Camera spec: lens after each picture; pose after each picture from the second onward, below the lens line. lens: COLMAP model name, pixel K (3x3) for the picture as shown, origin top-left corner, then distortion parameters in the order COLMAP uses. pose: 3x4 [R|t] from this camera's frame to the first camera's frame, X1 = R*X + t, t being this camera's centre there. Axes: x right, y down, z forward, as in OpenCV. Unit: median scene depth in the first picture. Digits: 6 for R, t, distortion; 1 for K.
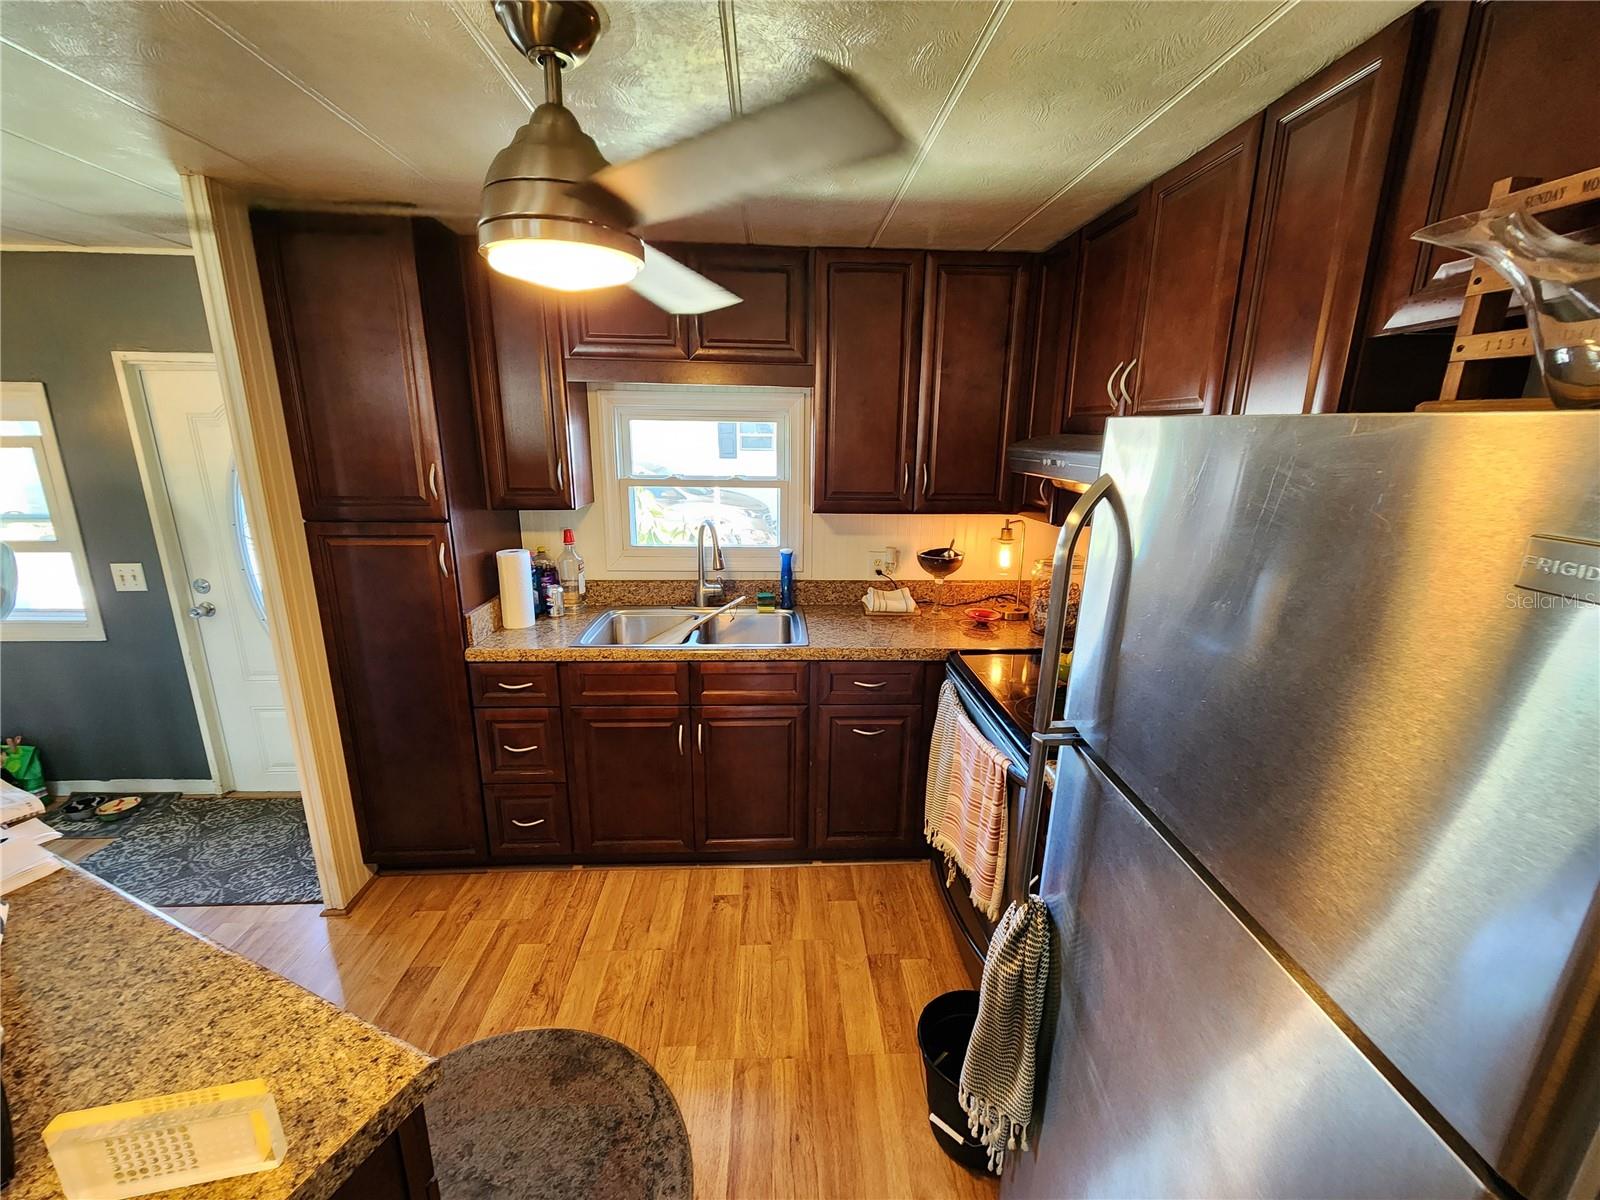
lens RADIAL K [[658.4, 0, 803.8], [0, 658.4, 600.7], [0, 0, 1]] dist [-0.000322, 0.000735]
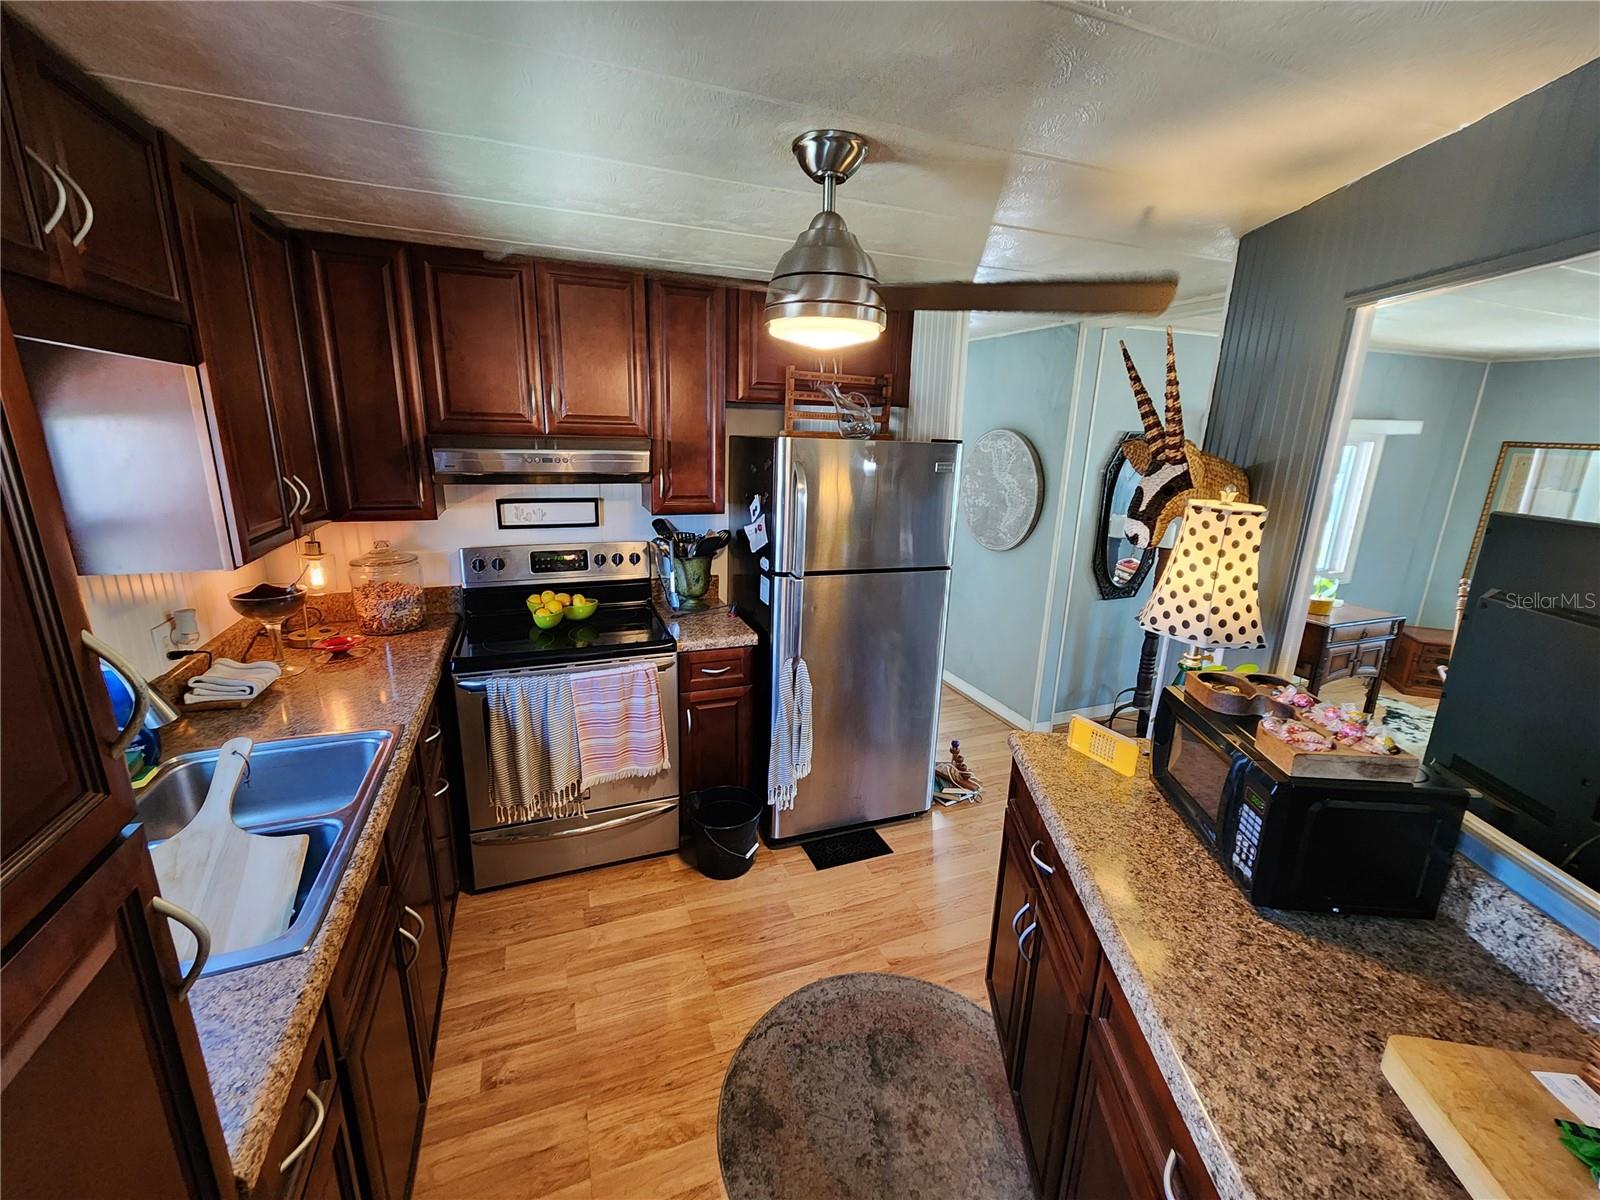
lens RADIAL K [[658.4, 0, 799.8], [0, 658.4, 600.7], [0, 0, 1]] dist [-0.000322, 0.000735]
pose [[-0.311868, -0.265383, 0.912311, -1.026999], [0.210073, 0.917176, 0.338610, -0.290196], [-0.926611, 0.297253, -0.230288, 0.927707]]
